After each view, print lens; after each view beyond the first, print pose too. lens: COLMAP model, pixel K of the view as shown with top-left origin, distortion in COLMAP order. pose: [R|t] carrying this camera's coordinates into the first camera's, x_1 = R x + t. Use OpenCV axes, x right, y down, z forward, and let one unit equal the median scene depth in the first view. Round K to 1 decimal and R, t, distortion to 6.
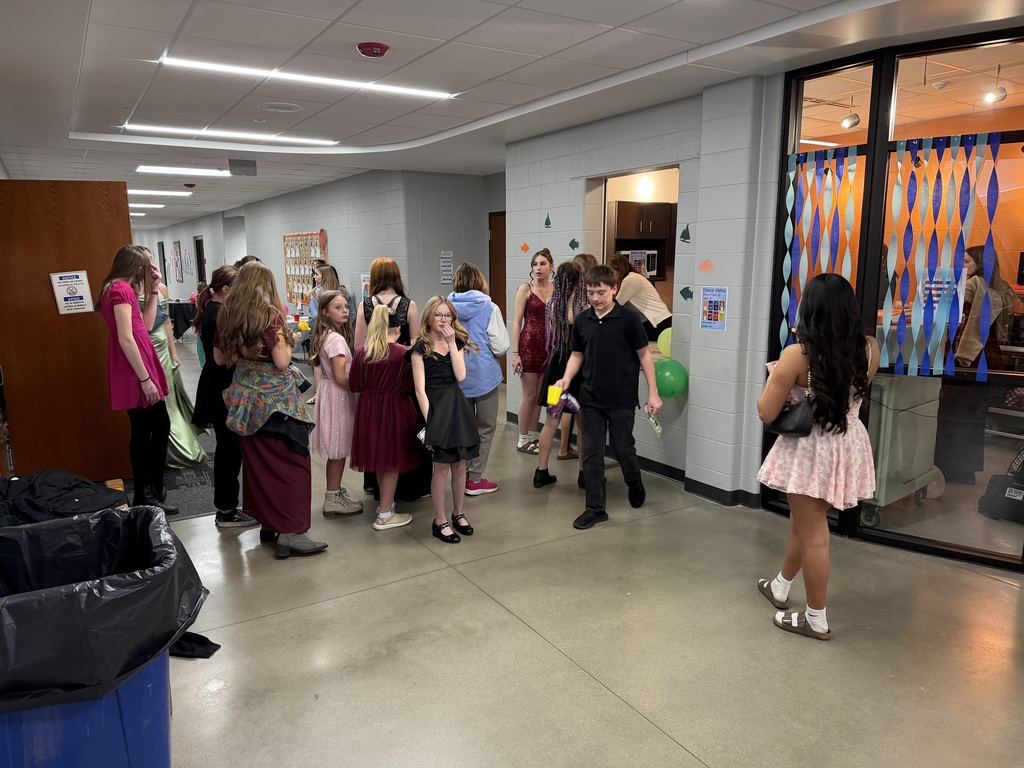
lens RADIAL K [[725.4, 0, 511.5], [0, 725.4, 384.0], [0, 0, 1]] dist [-0.004042, -0.007034]
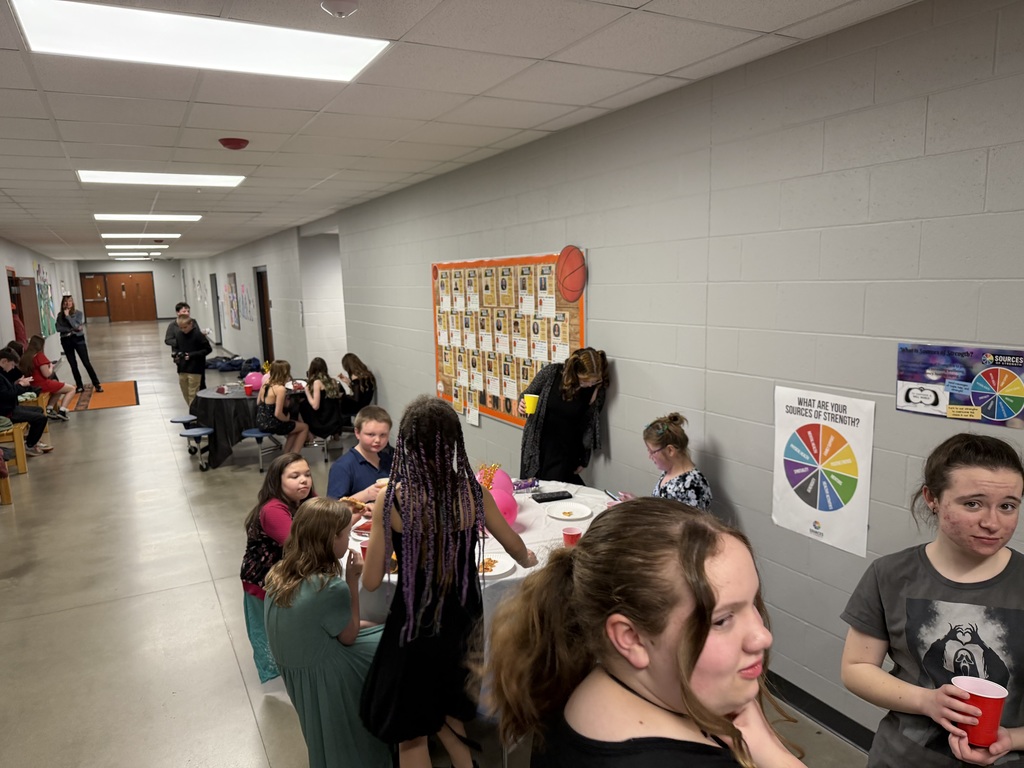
lens RADIAL K [[725.4, 0, 512.3], [0, 725.4, 385.5], [0, 0, 1]] dist [-0.004042, -0.007034]
pose [[0.997220, -0.006830, -0.074200, -0.178845], [0.004768, 0.999598, -0.027935, -0.087650], [0.074361, 0.027503, 0.996852, 0.417047]]
